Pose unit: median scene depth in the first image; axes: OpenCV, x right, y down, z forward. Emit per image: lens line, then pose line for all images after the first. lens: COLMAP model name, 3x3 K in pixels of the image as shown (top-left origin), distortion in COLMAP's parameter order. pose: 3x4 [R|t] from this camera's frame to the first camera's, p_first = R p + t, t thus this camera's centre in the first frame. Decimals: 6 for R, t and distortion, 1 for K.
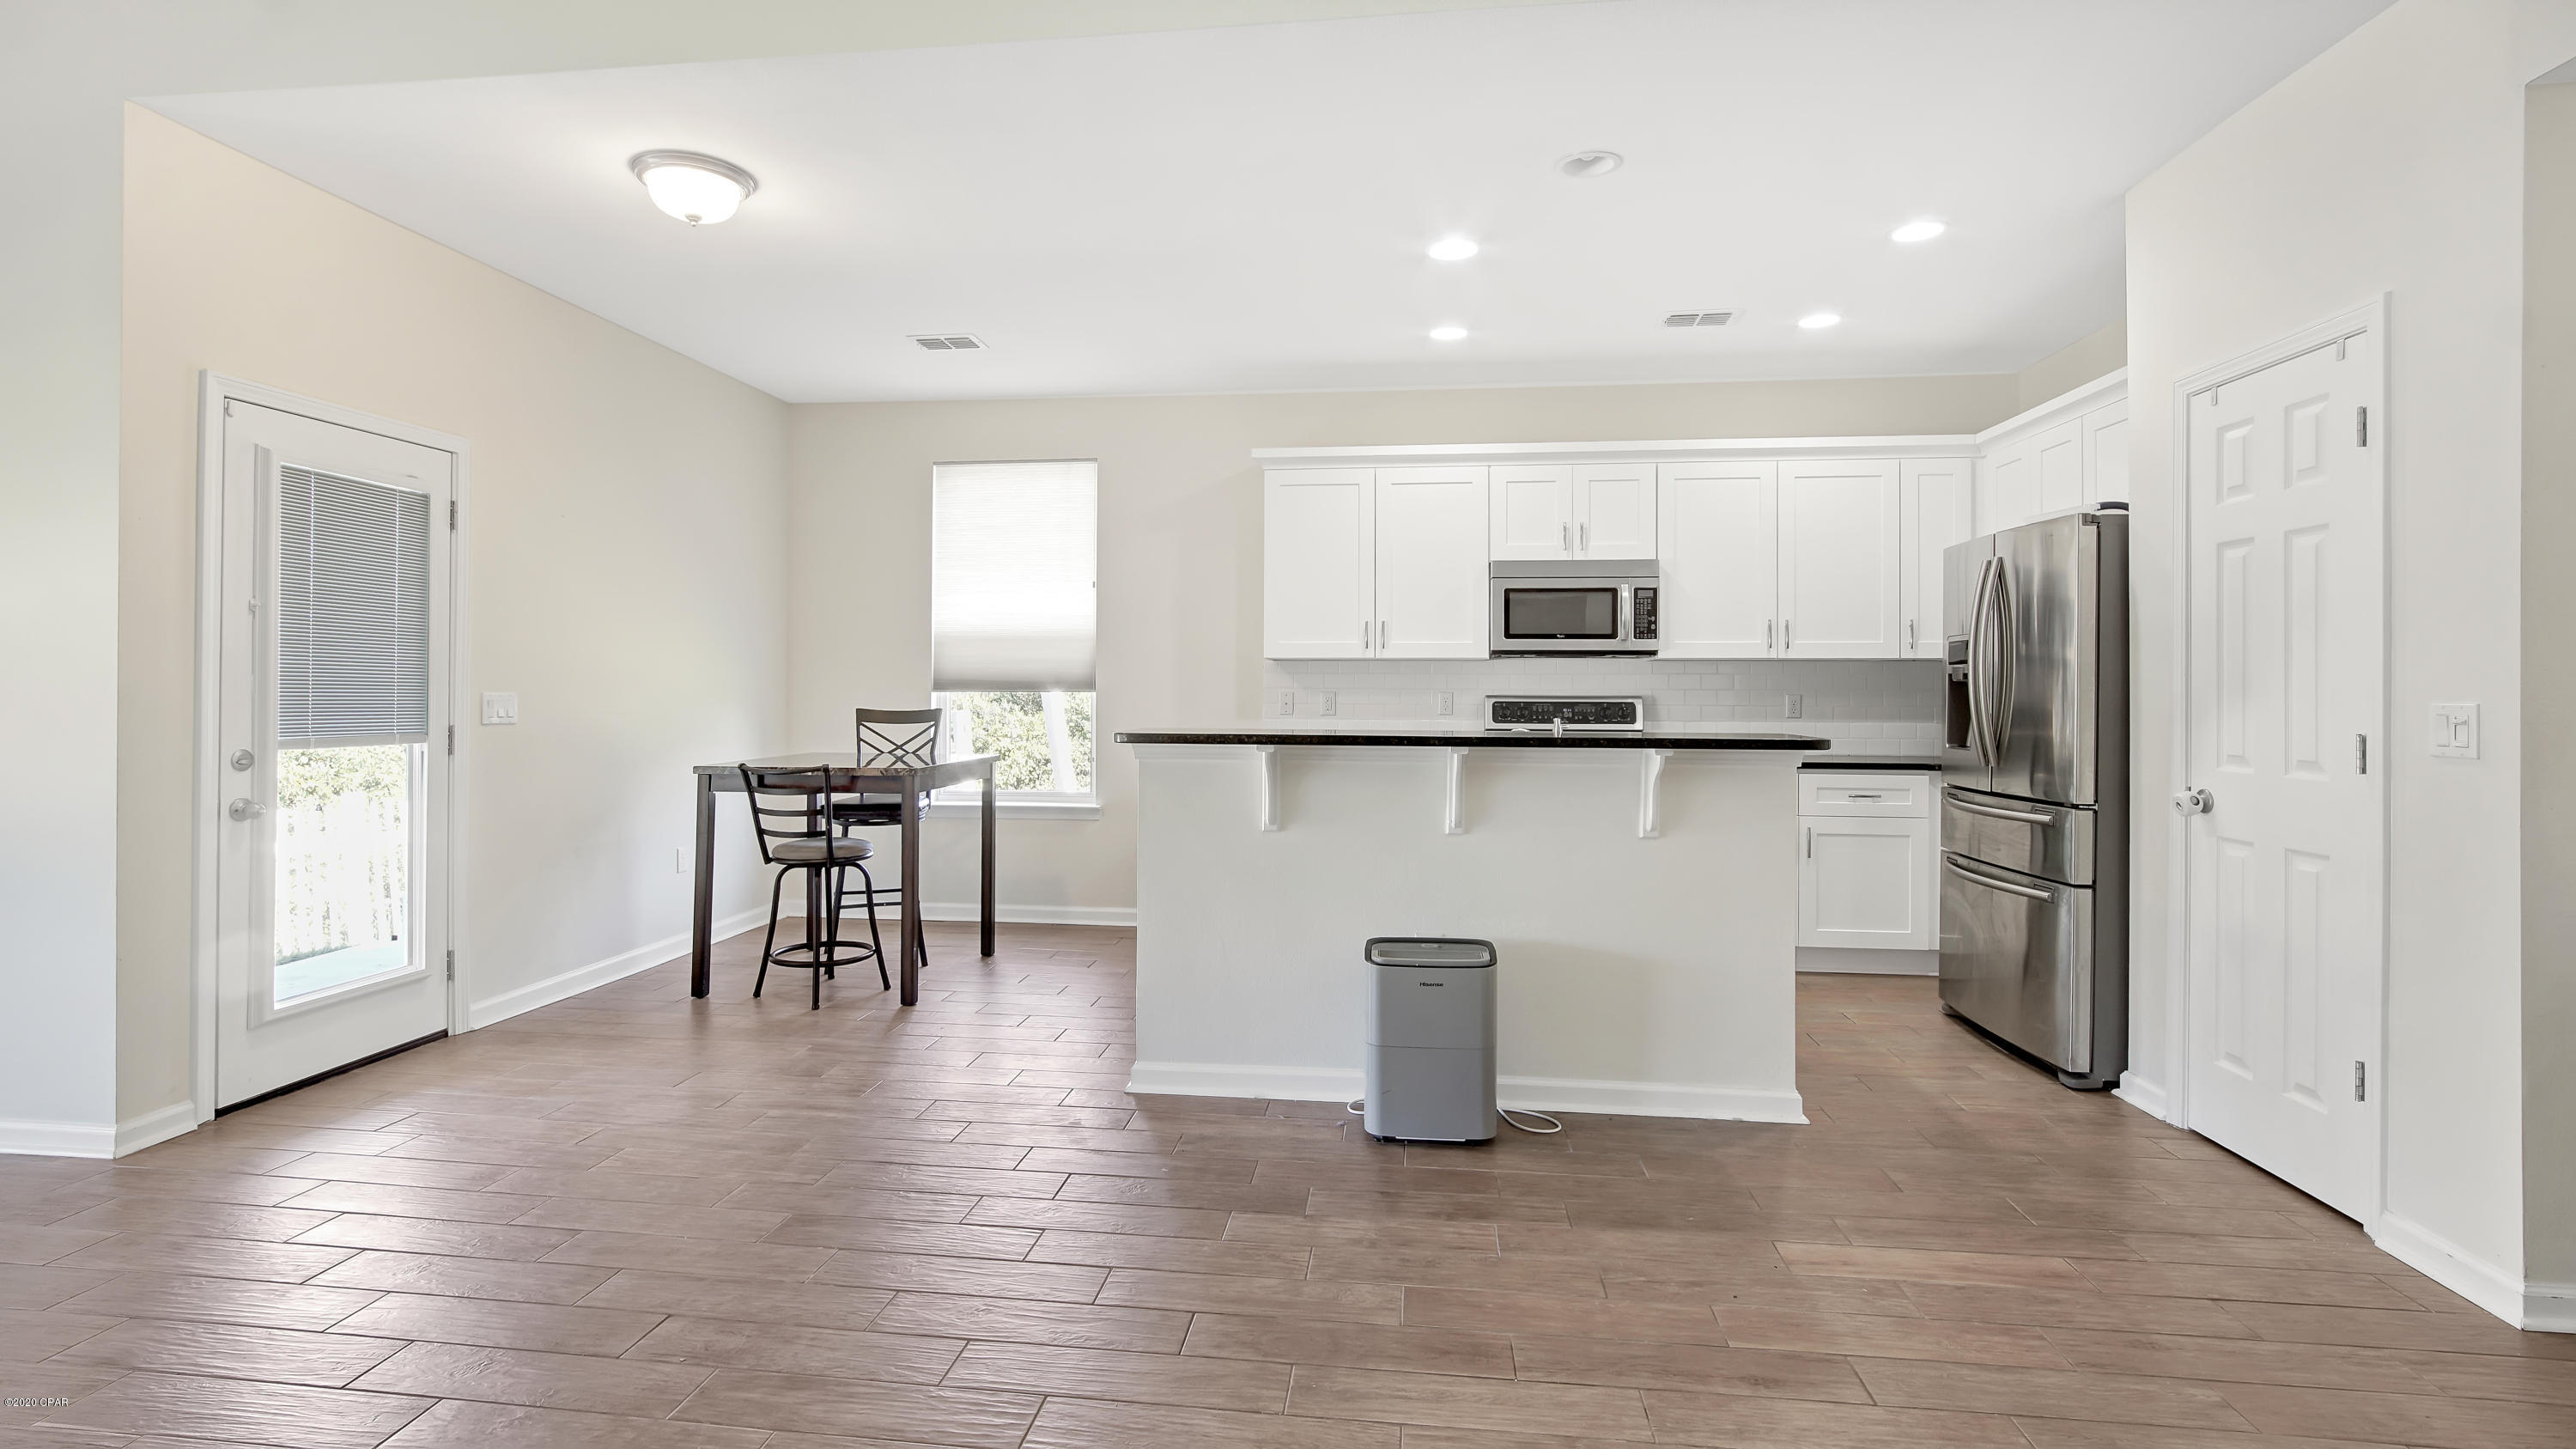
lens RADIAL K [[1190.4, 0, 1282.9], [0, 1190.4, 685.1], [0, 0, 1]] dist [-0.008337, 0.000164]
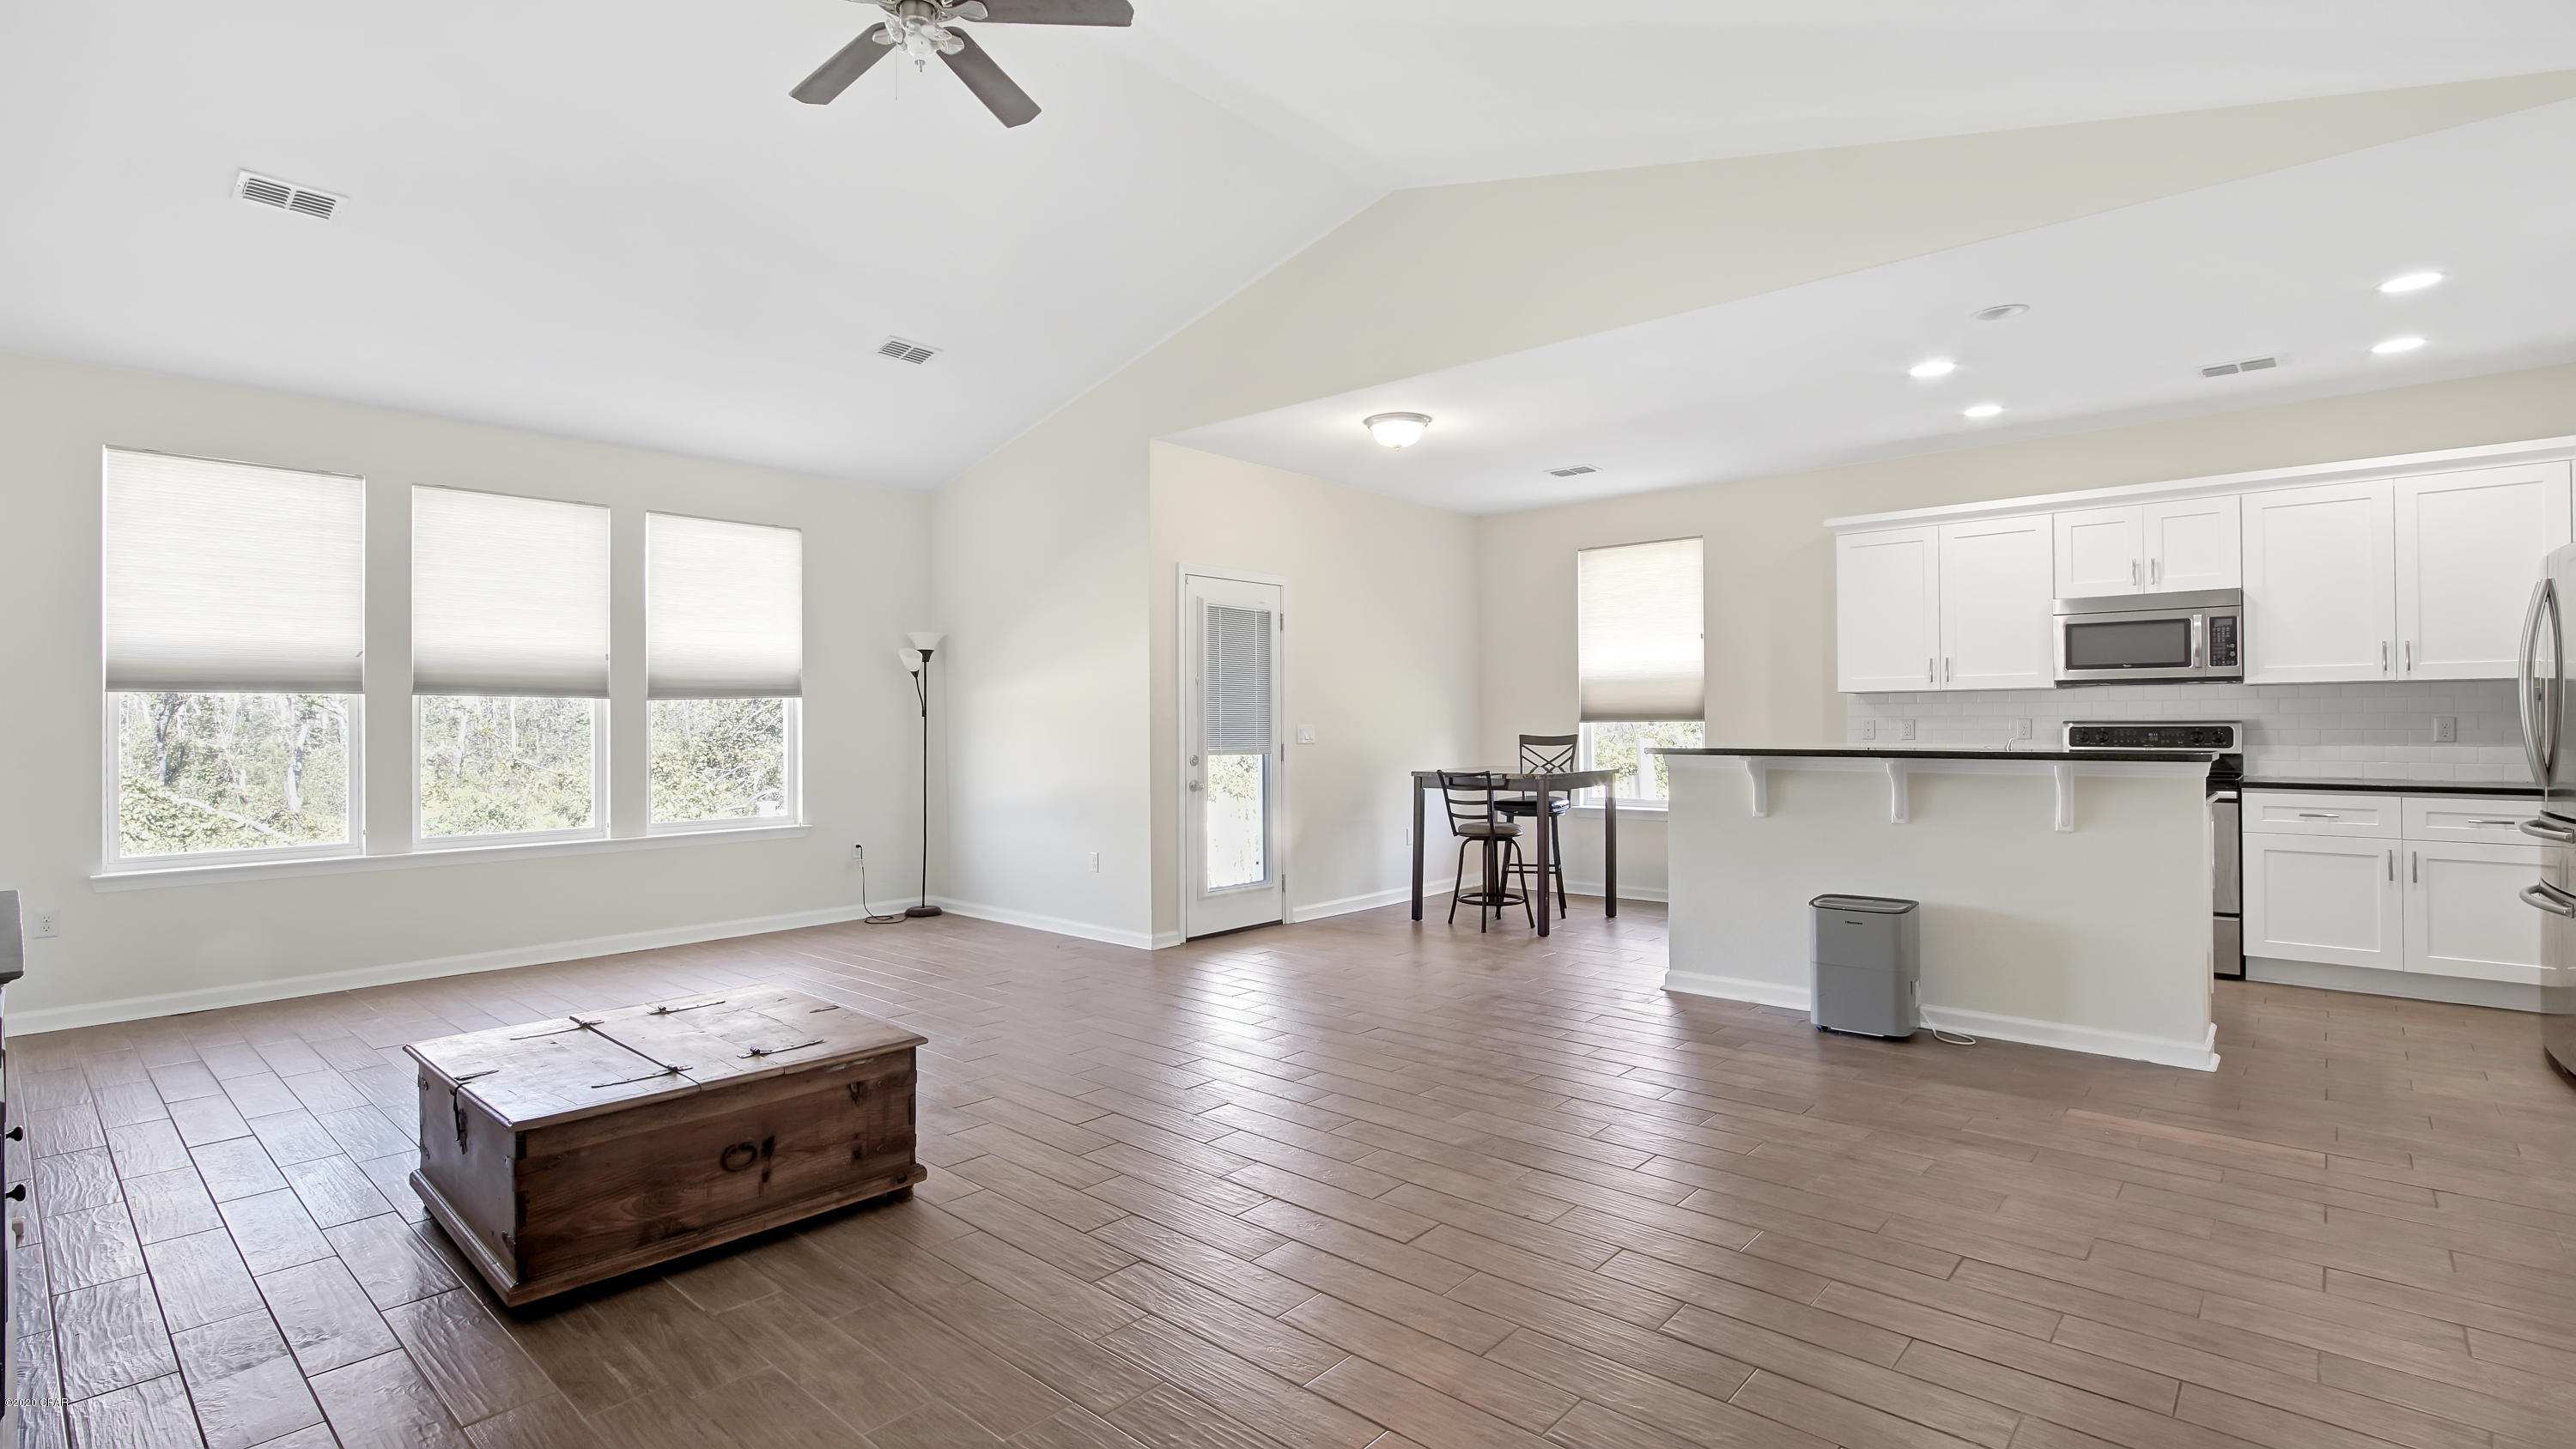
lens RADIAL K [[1200.9, 0, 1253.9], [0, 1200.9, 729.4], [0, 0, 1]] dist [-0.001095, -0.000062]
pose [[0.810303, -0.005168, -0.585988, 0.245833], [0.011303, 0.999913, 0.006812, 0.000413], [0.585902, -0.012143, 0.810291, -0.374500]]
